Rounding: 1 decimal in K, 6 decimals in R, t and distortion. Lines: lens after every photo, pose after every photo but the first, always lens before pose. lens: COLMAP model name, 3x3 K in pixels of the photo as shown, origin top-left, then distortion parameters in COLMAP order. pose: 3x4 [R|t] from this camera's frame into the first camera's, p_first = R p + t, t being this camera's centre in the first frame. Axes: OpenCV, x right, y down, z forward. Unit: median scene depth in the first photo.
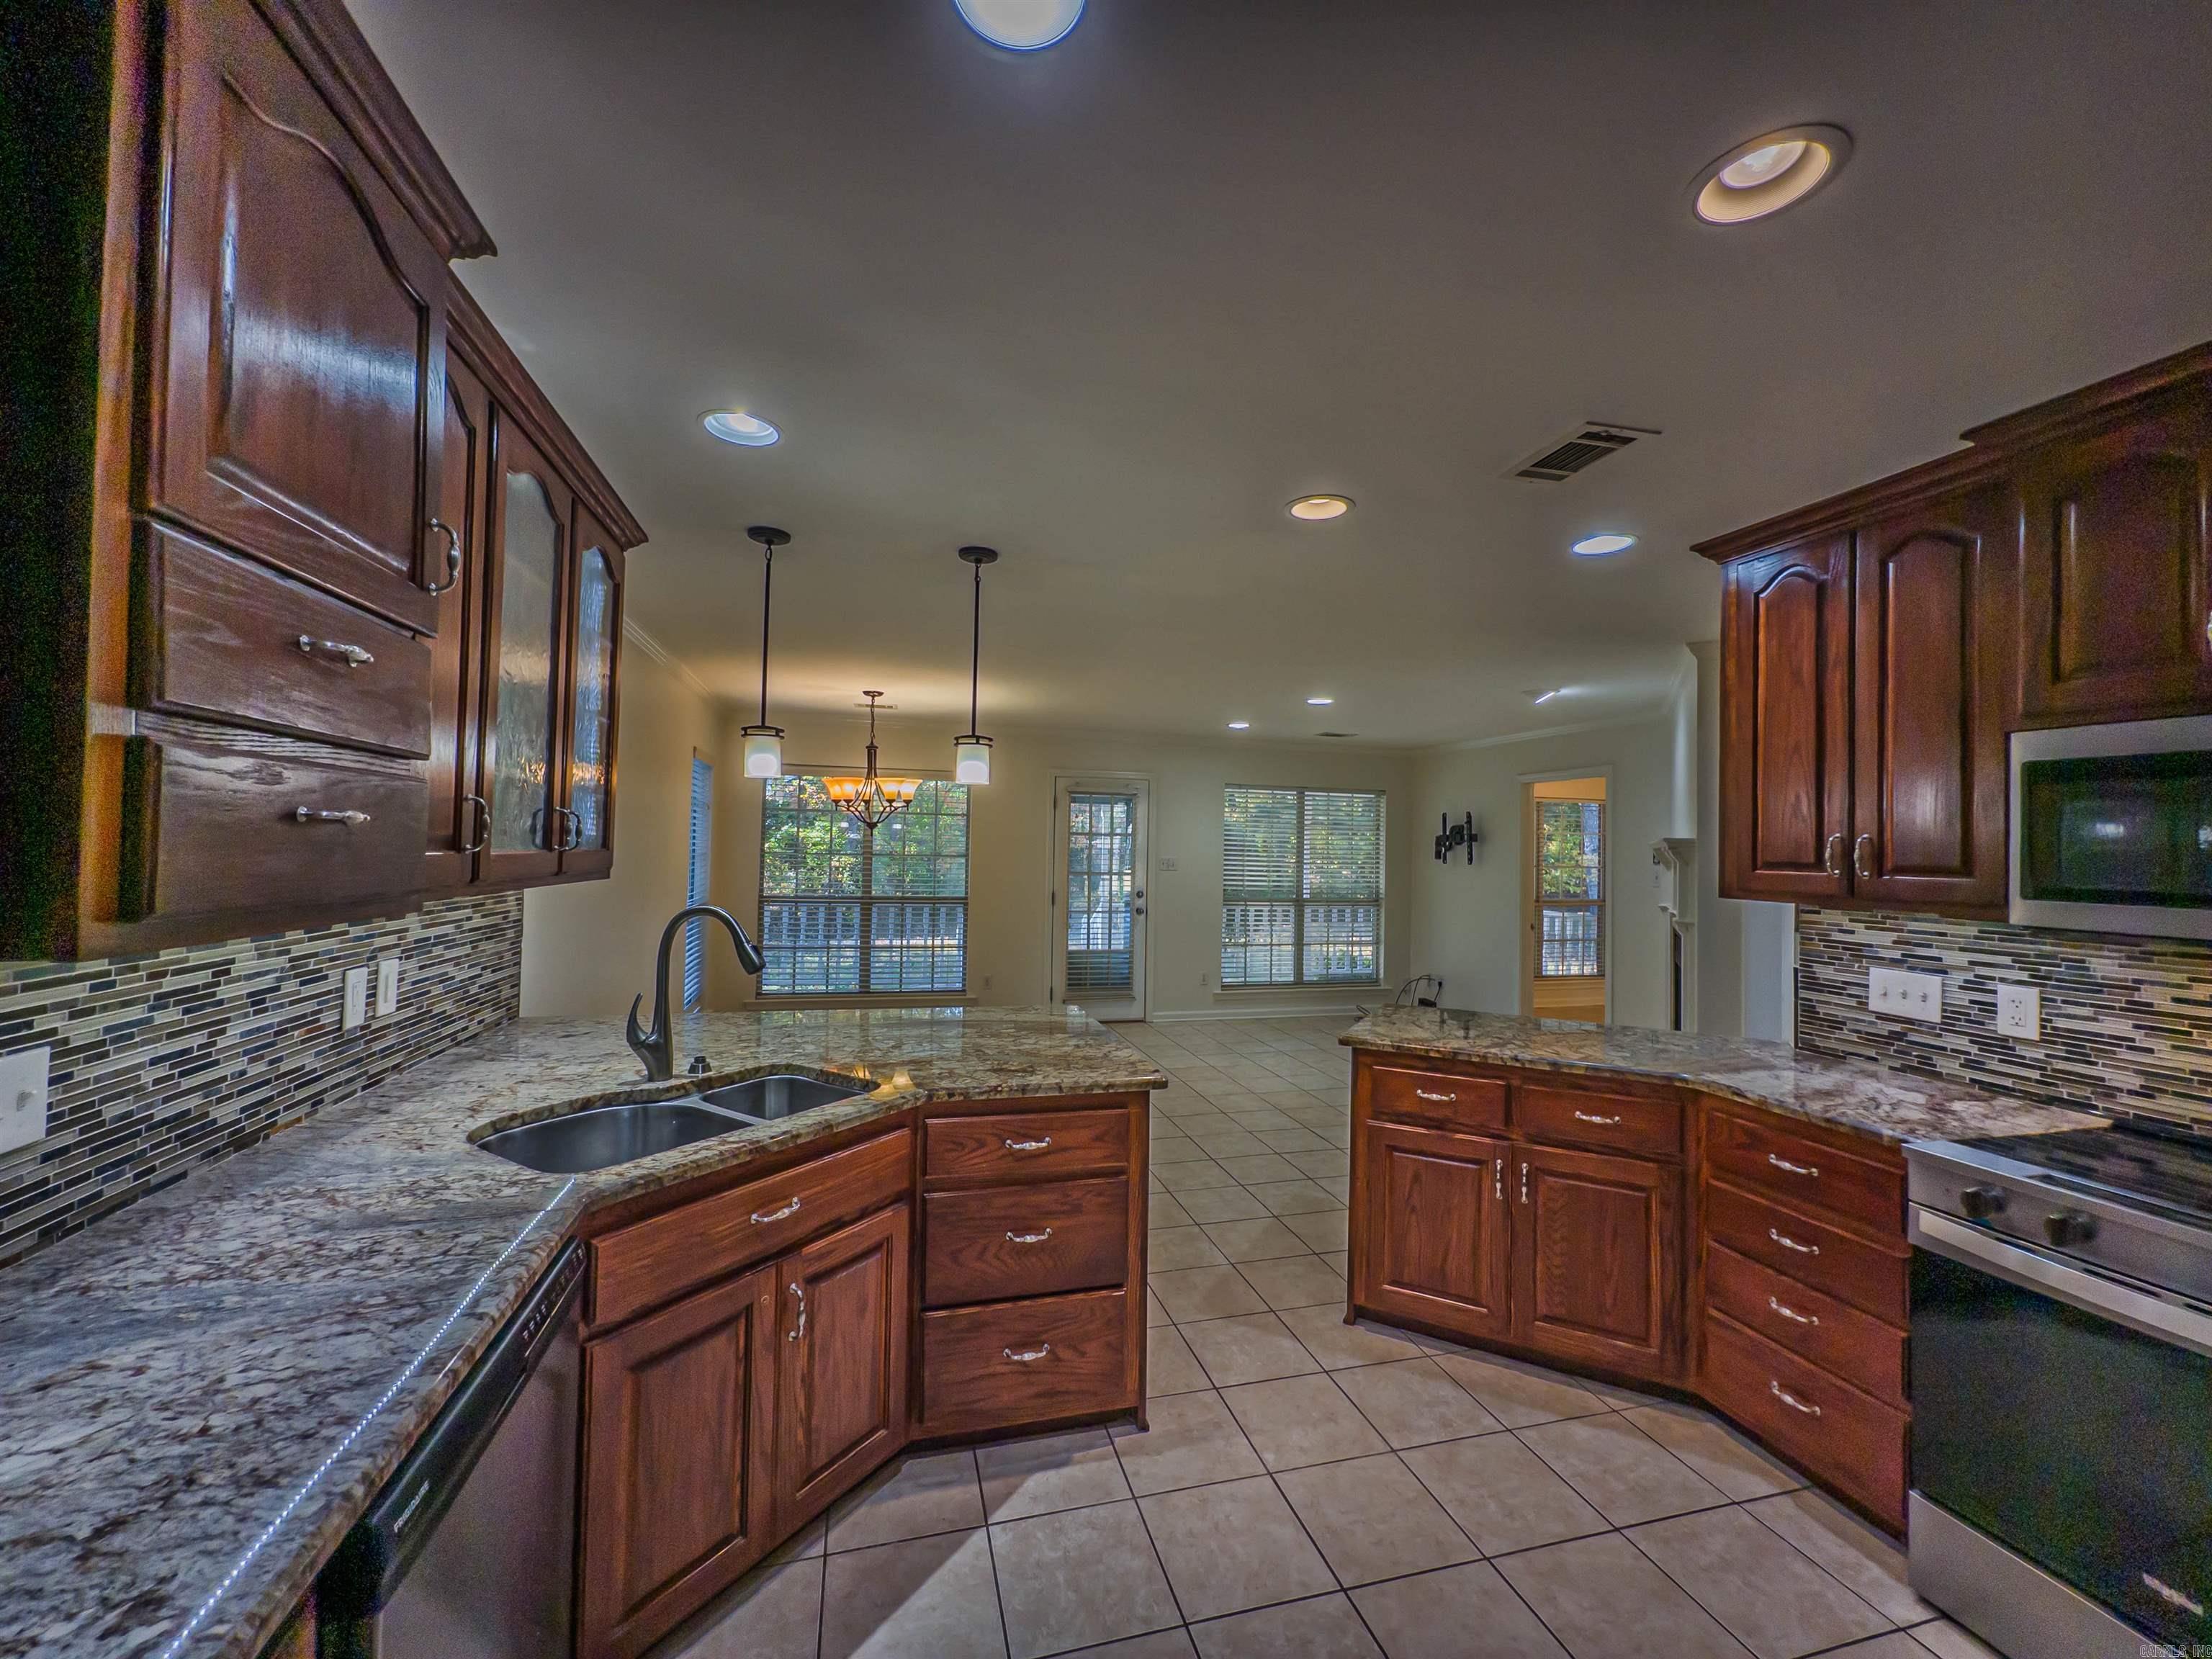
lens RADIAL K [[874.5, 0, 1111.1], [0, 874.5, 829.3], [0, 0, 1]] dist [-0.000134, 0.000483]
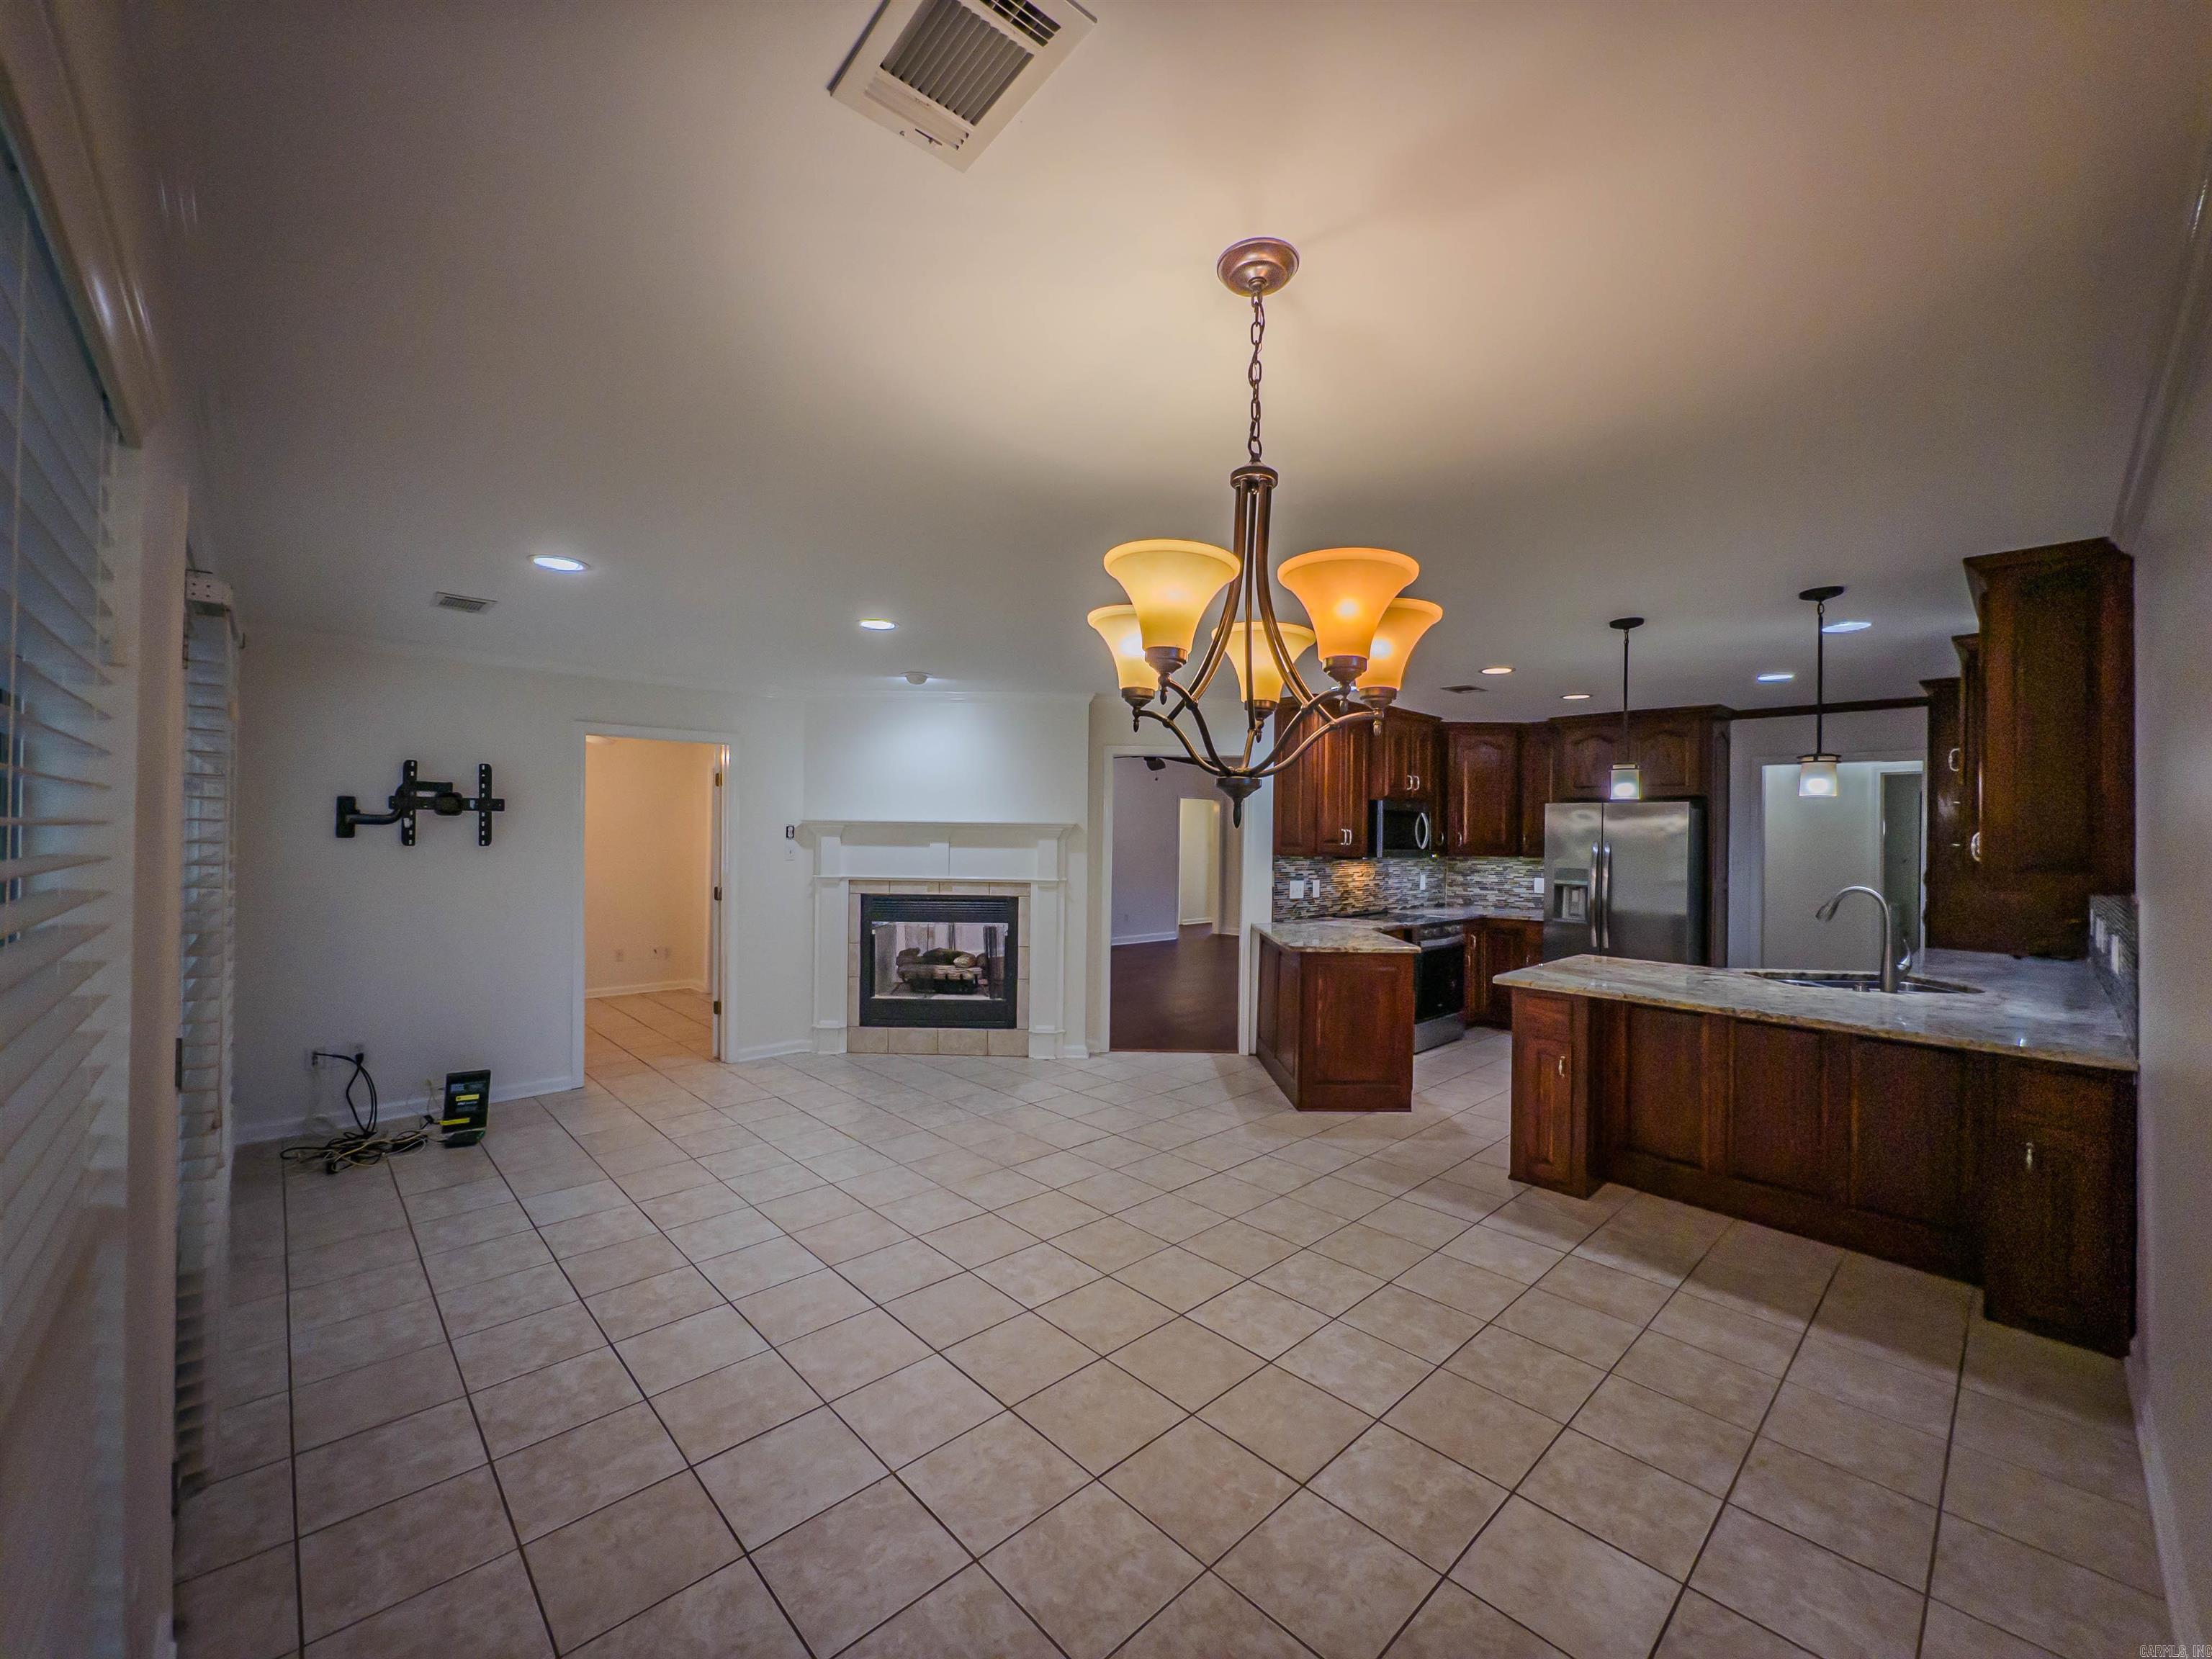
lens RADIAL K [[874.5, 0, 1111.1], [0, 874.5, 829.3], [0, 0, 1]] dist [-0.000134, 0.000483]
pose [[-0.470781, -0.022279, 0.881969, -1.207577], [-0.039723, 0.999203, 0.004037, 0.022128], [-0.881356, -0.033134, -0.471290, 2.928062]]
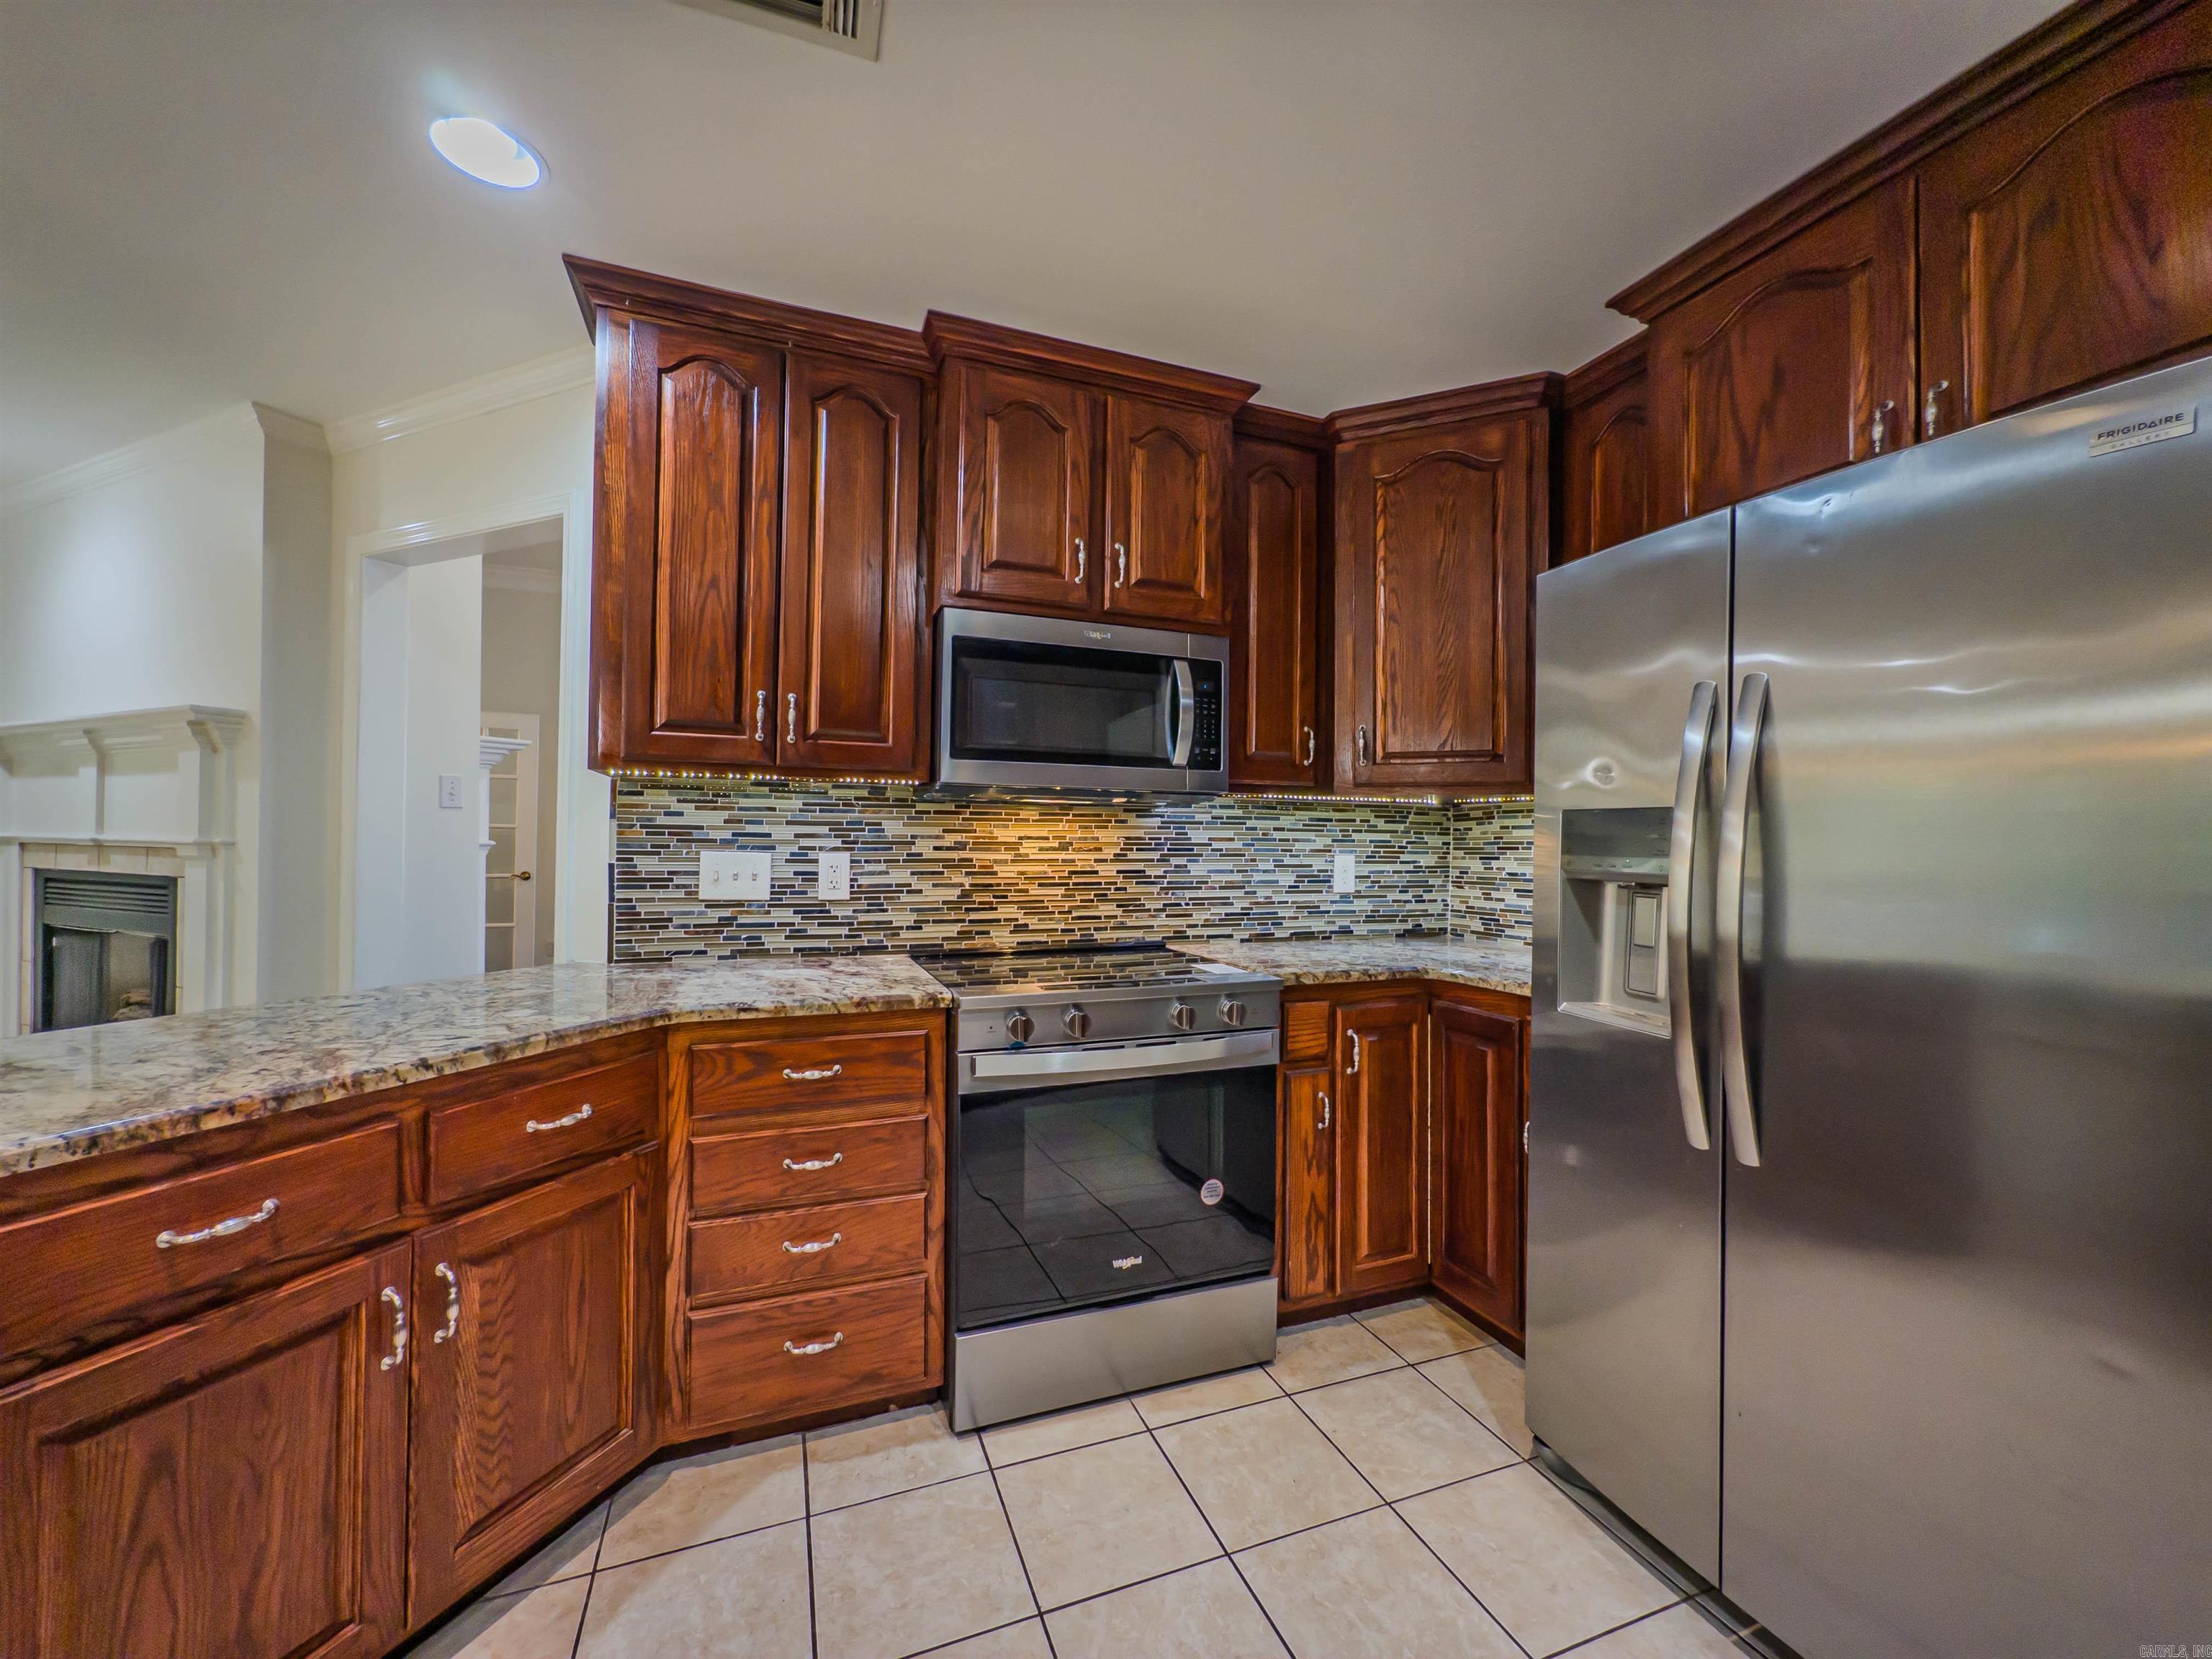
lens RADIAL K [[892.2, 0, 1097.0], [0, 892.2, 823.8], [0, 0, 1]] dist [-0.050070, 0.030094]
pose [[-0.095562, -0.009044, 0.995382, -0.081340], [-0.032469, 0.999455, 0.005964, 0.123455], [-0.994894, -0.031749, -0.095803, 0.762046]]
